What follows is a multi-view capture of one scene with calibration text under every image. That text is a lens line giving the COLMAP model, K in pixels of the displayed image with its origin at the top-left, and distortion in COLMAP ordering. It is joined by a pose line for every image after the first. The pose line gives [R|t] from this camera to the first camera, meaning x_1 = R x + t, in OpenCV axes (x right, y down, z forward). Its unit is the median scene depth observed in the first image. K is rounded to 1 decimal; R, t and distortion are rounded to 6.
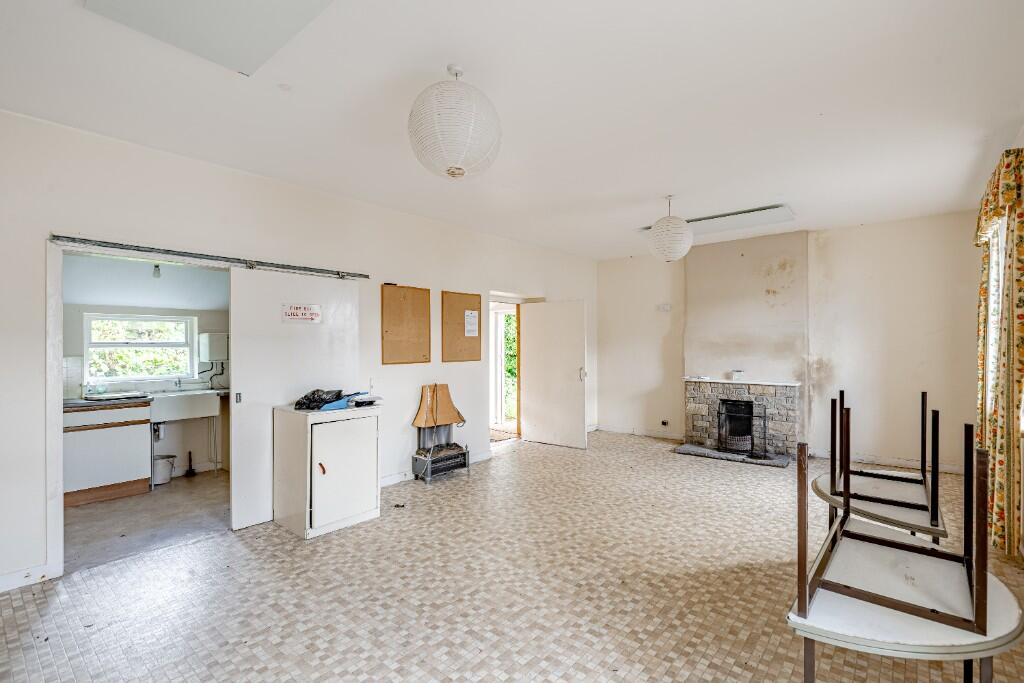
lens RADIAL K [[467.9, 0, 519.3], [0, 467.9, 347.4], [0, 0, 1]] dist [-0.002160, 0.002063]
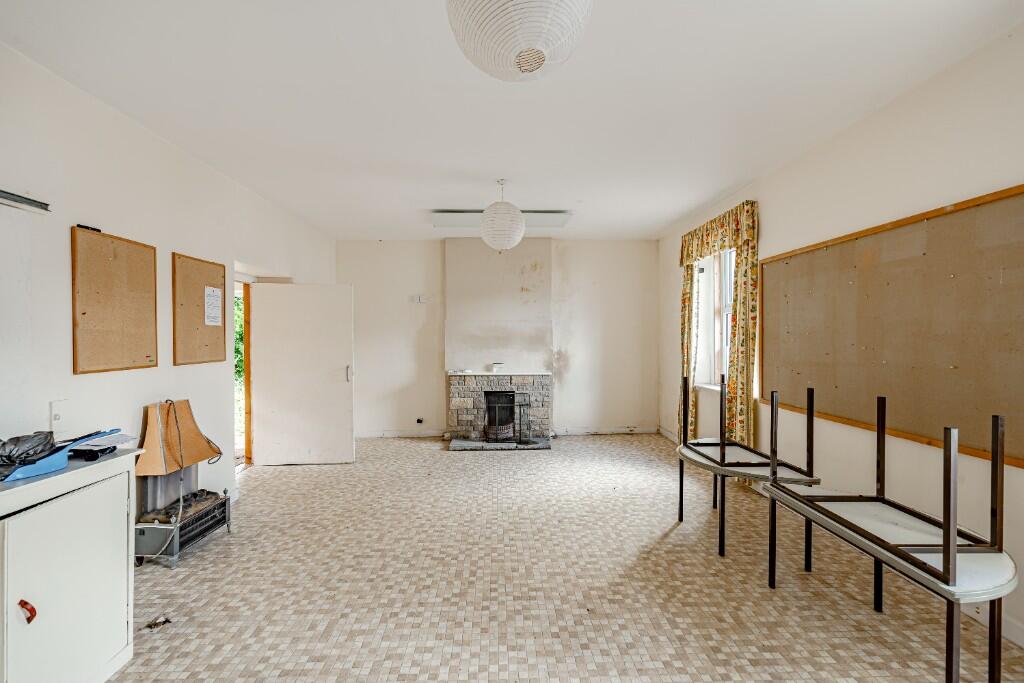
lens RADIAL K [[467.9, 0, 500.3], [0, 467.9, 340.8], [0, 0, 1]] dist [-0.002160, 0.002063]
pose [[0.752314, -0.003938, 0.658792, -0.258522], [0.003976, 0.999991, 0.001436, -0.001168], [-0.658792, 0.001539, 0.752323, 0.246218]]
